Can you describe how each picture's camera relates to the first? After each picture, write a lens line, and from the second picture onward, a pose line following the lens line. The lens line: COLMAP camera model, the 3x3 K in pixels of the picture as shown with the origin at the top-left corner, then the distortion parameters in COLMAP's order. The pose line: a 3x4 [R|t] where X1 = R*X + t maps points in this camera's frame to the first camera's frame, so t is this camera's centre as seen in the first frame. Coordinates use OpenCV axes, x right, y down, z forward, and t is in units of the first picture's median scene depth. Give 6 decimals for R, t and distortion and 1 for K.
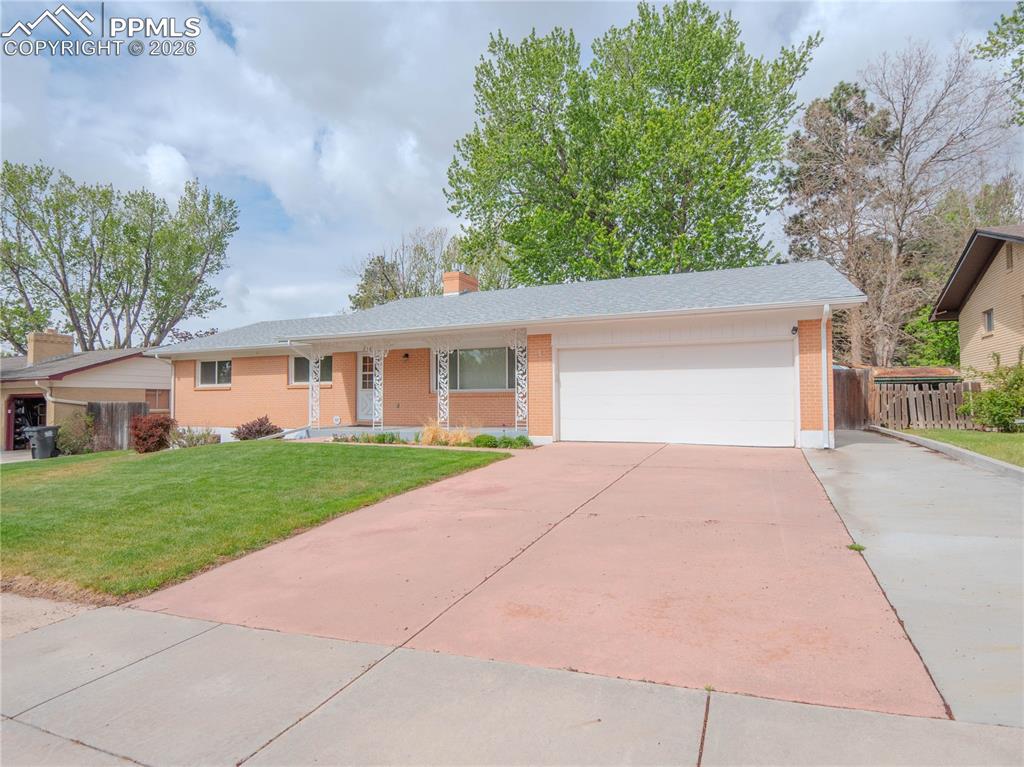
lens RADIAL K [[549.2, 0, 501.6], [0, 549.2, 379.9], [0, 0, 1]] dist [-0.002894, -0.006670]
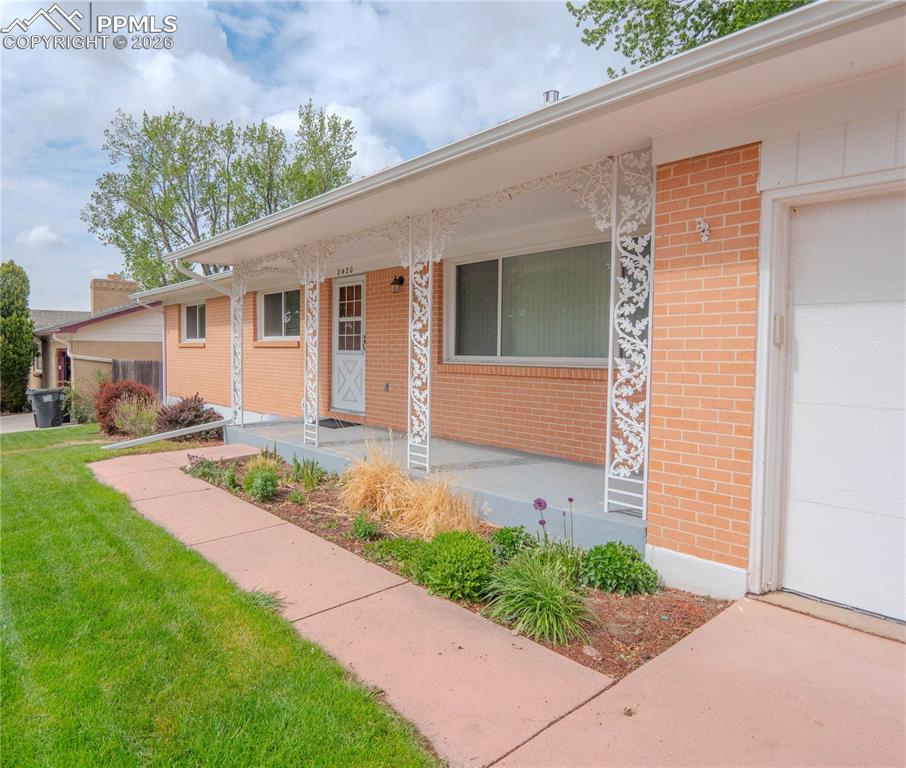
lens RADIAL K [[503.5, 0, 452.3], [0, 503.5, 369.1], [0, 0, 1]] dist [-0.003883, -0.000826]
pose [[0.883352, 0.033330, -0.467523, 0.067875], [0.006354, 0.996525, 0.083048, -0.004798], [0.468667, -0.076331, 0.880071, 0.647045]]
